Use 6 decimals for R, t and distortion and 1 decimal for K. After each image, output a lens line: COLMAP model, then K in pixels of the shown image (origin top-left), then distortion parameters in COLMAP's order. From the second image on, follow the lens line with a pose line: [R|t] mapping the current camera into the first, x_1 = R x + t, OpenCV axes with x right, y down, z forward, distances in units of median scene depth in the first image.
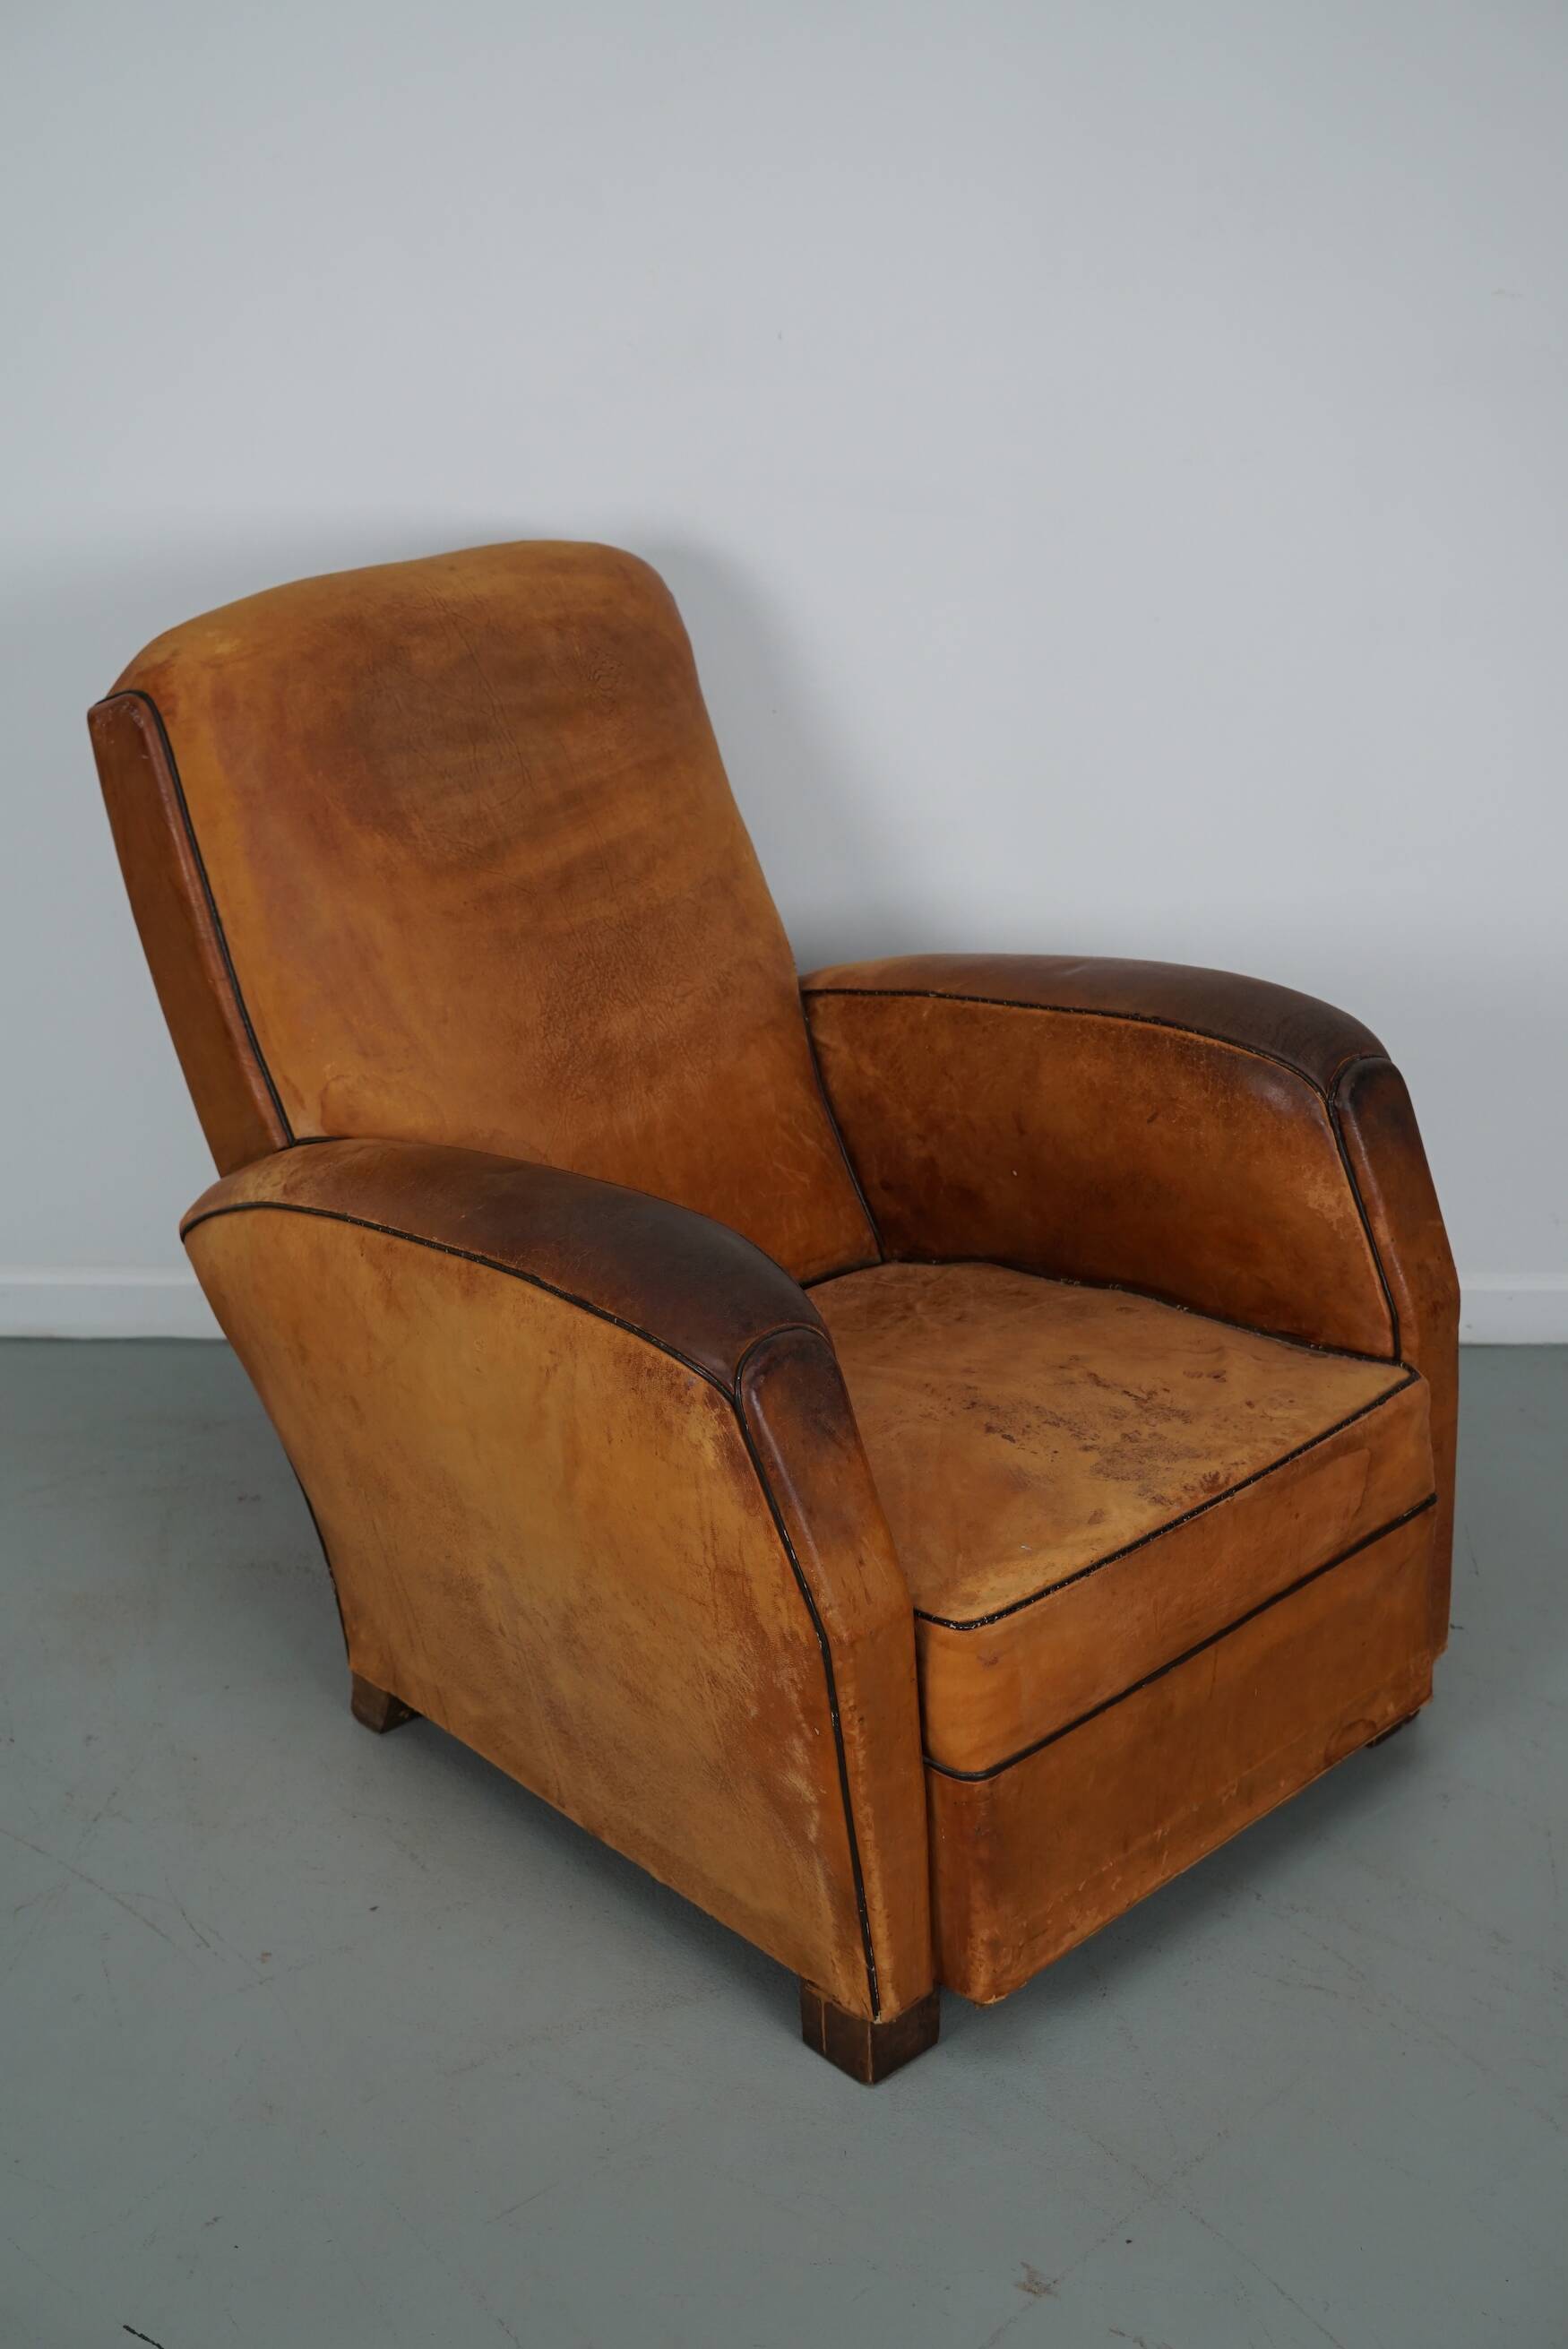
lens RADIAL K [[3033.6, 0, 785.1], [0, 3033.6, 1143.6], [0, 0, 1]] dist [-0.152186, 0.325225]
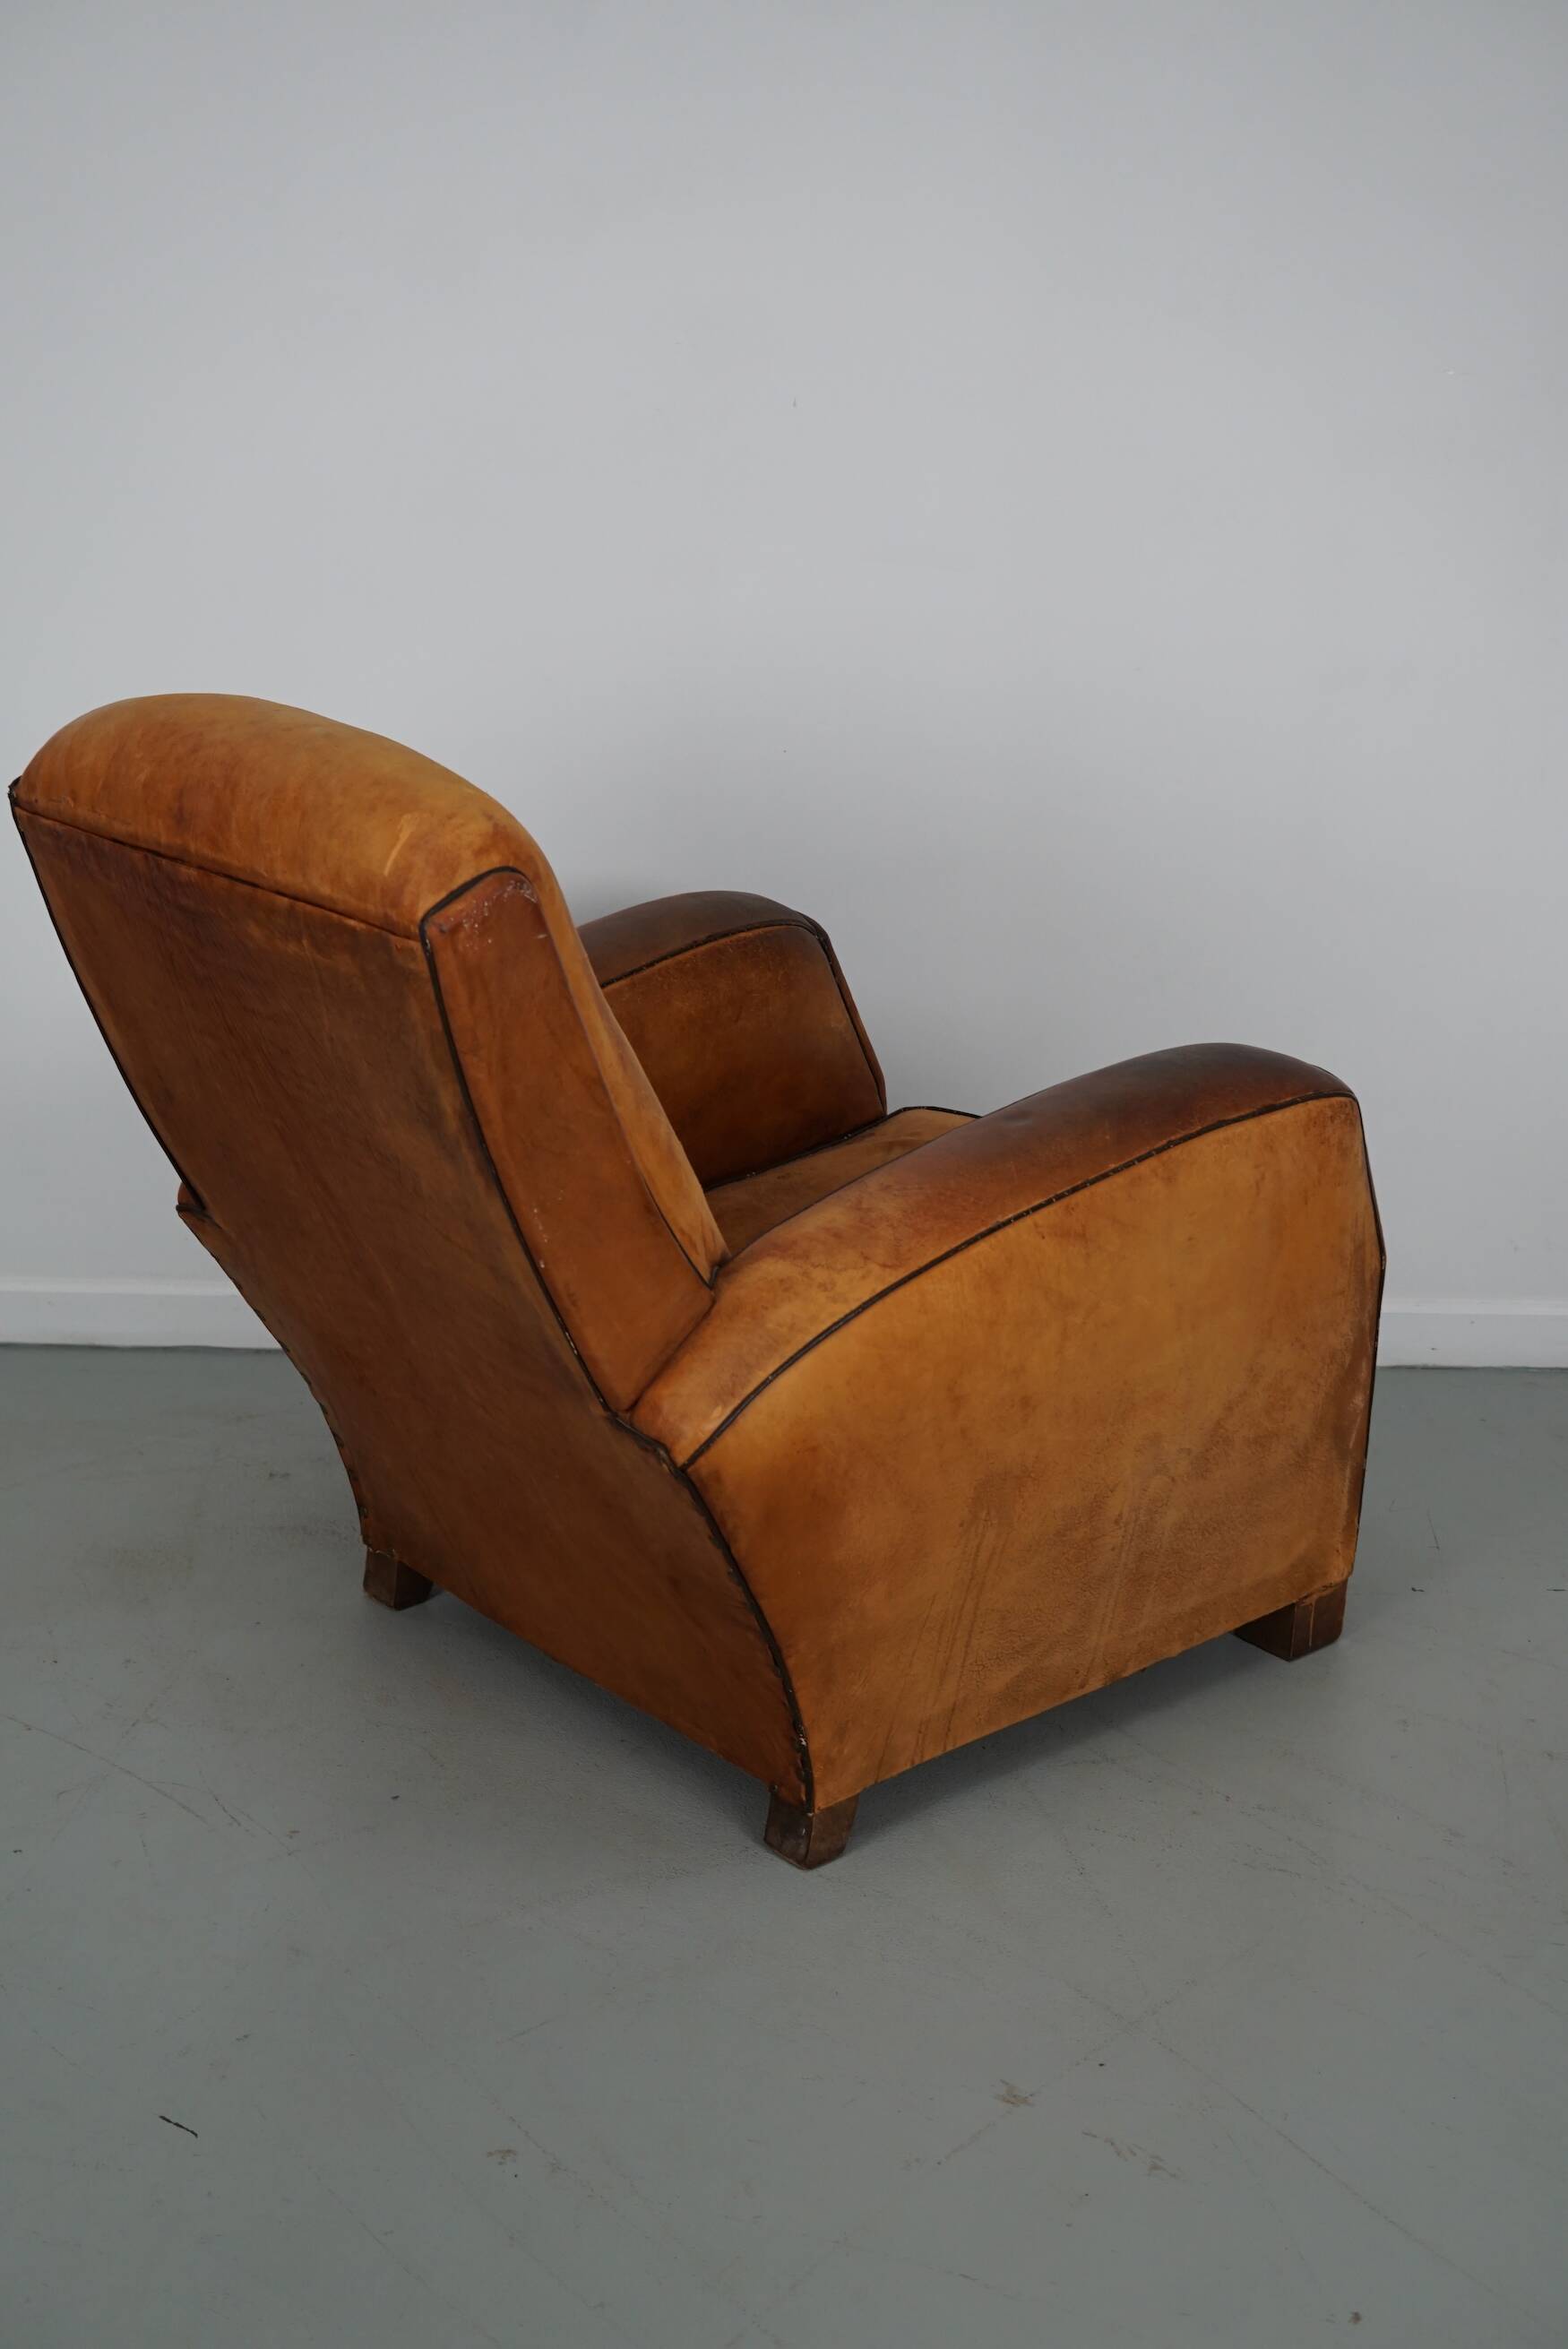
lens RADIAL K [[3033.6, 0, 785.1], [0, 3033.6, 1143.6], [0, 0, 1]] dist [-0.152186, 0.325225]
pose [[0.063599, -0.313439, 0.947476, -1.030766], [0.391373, 0.881179, 0.265237, -0.276937], [-0.918032, 0.353948, 0.178714, 0.824246]]
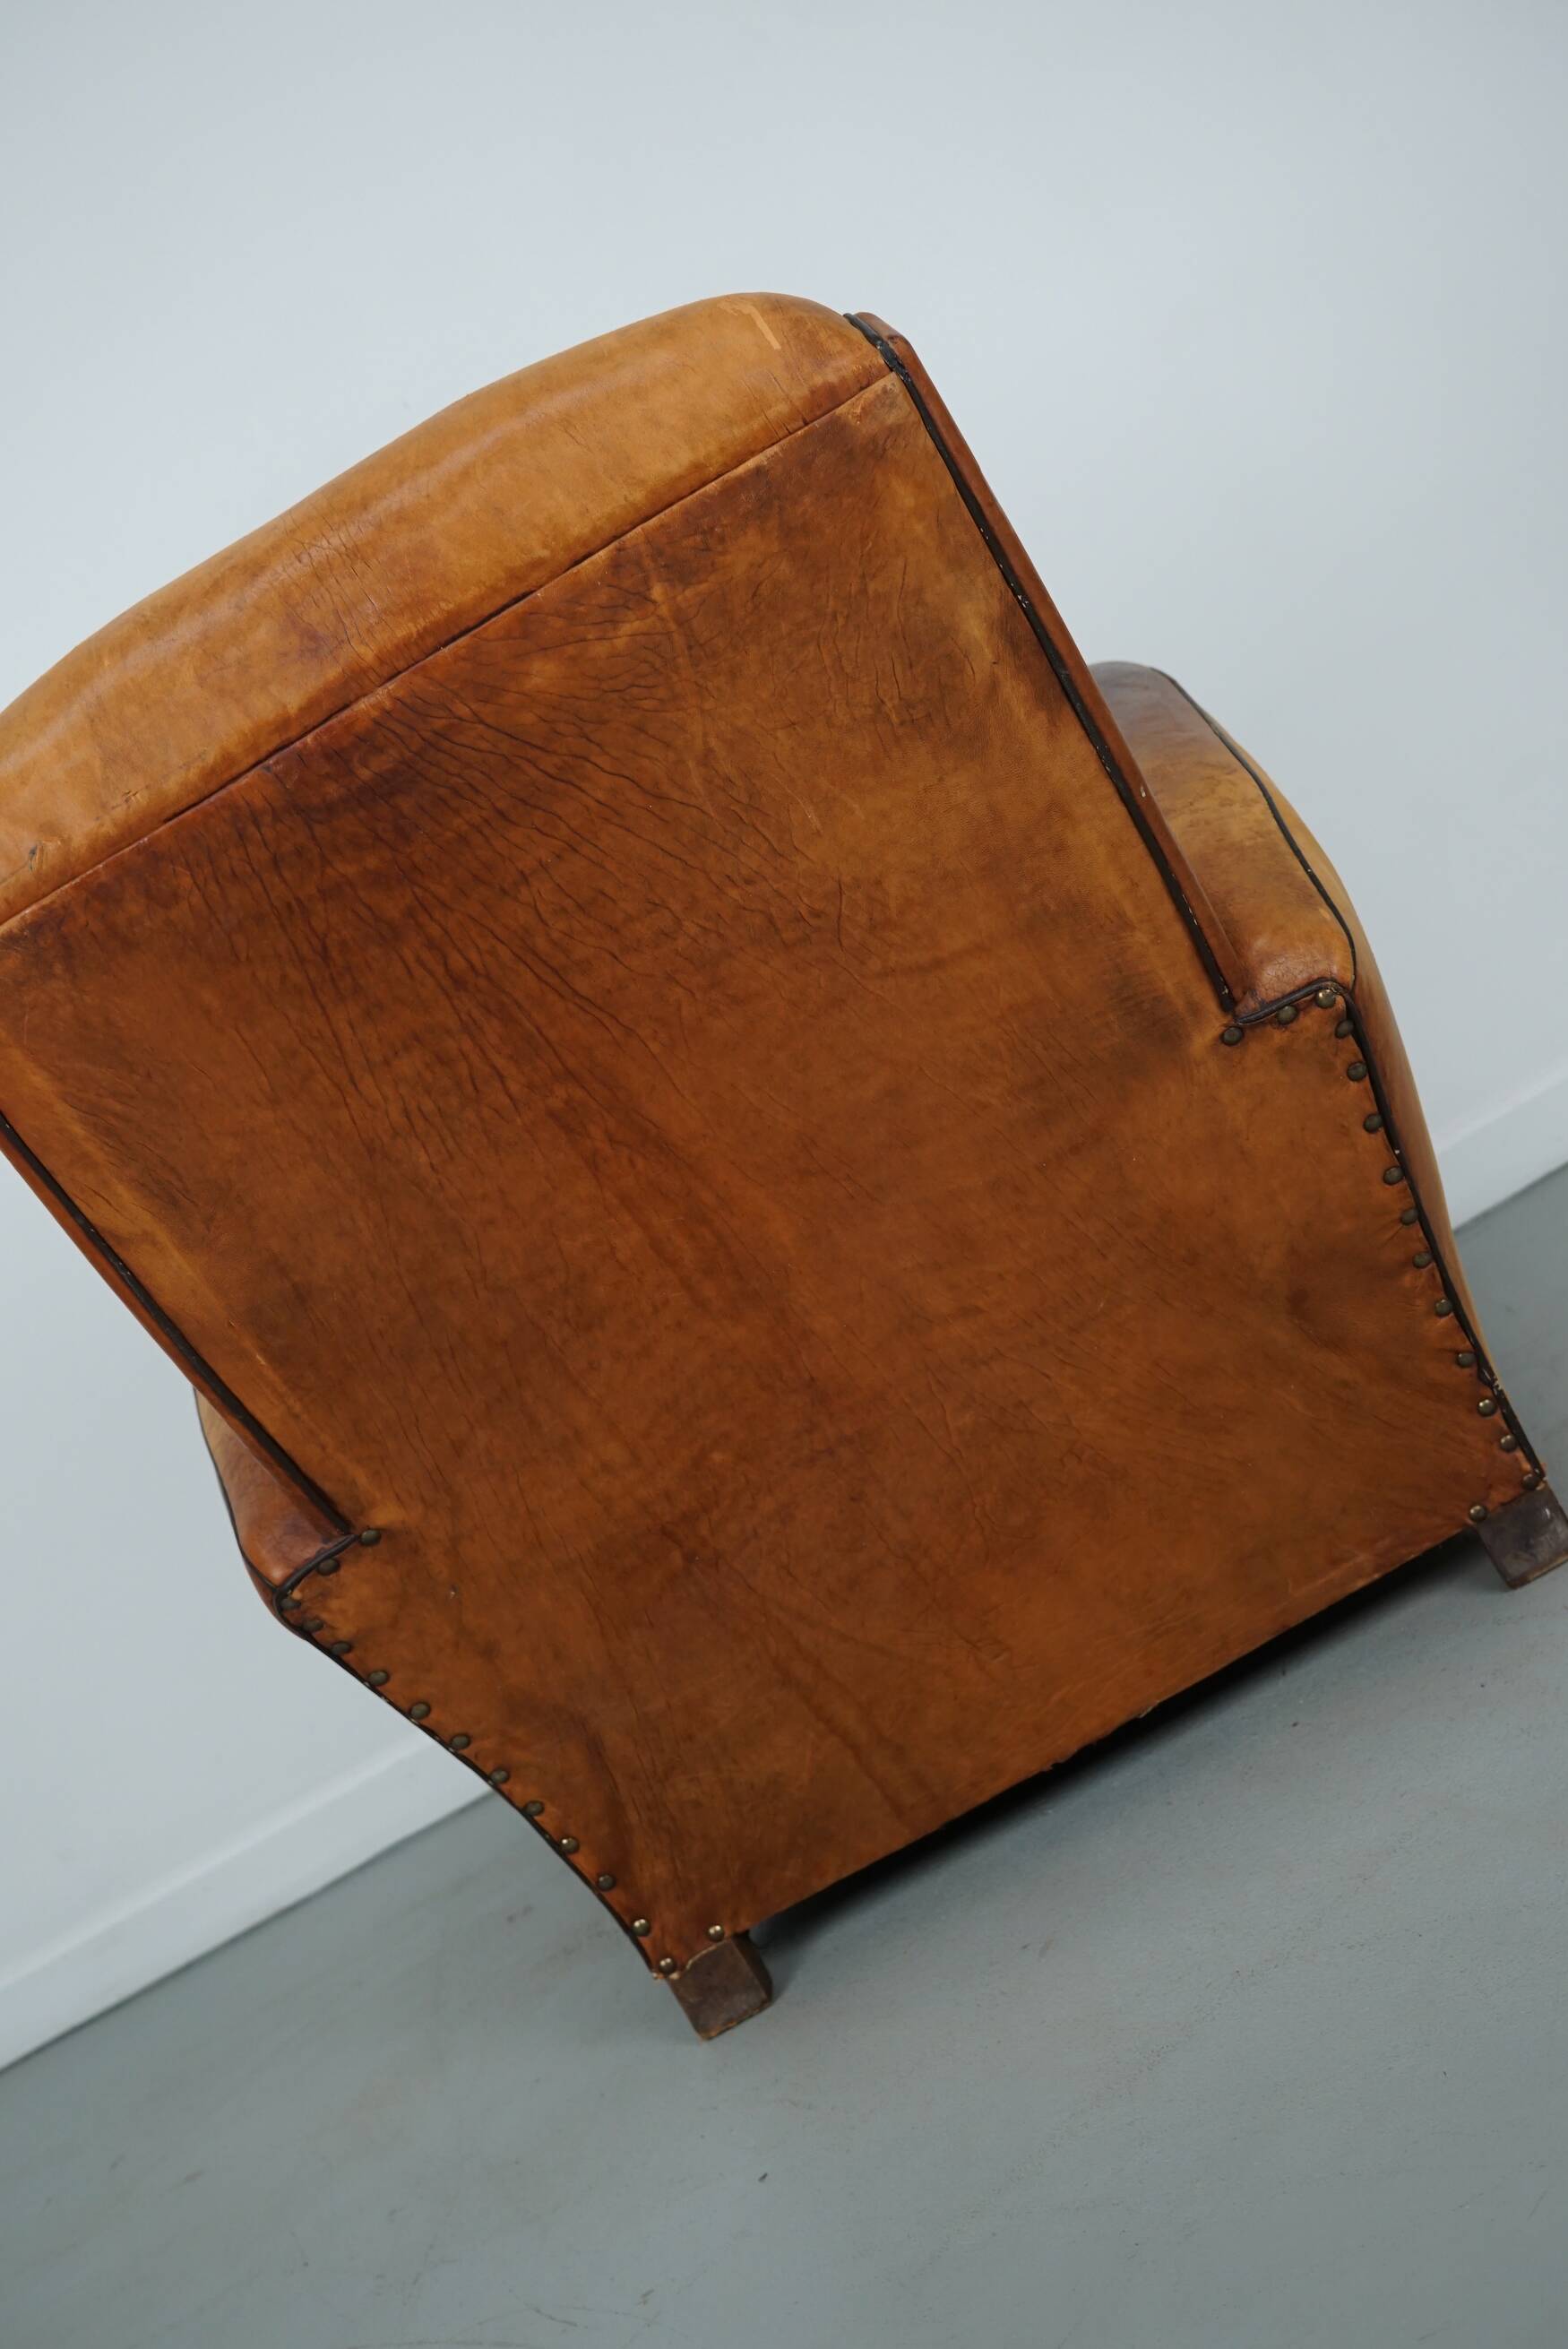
lens RADIAL K [[3033.6, 0, 785.1], [0, 3033.6, 1143.6], [0, 0, 1]] dist [-0.152186, 0.325225]
pose [[-0.611659, 0.244520, 0.752385, -0.637577], [0.711419, 0.586015, 0.387905, -0.302442], [-0.346059, 0.772526, -0.532397, 1.486588]]
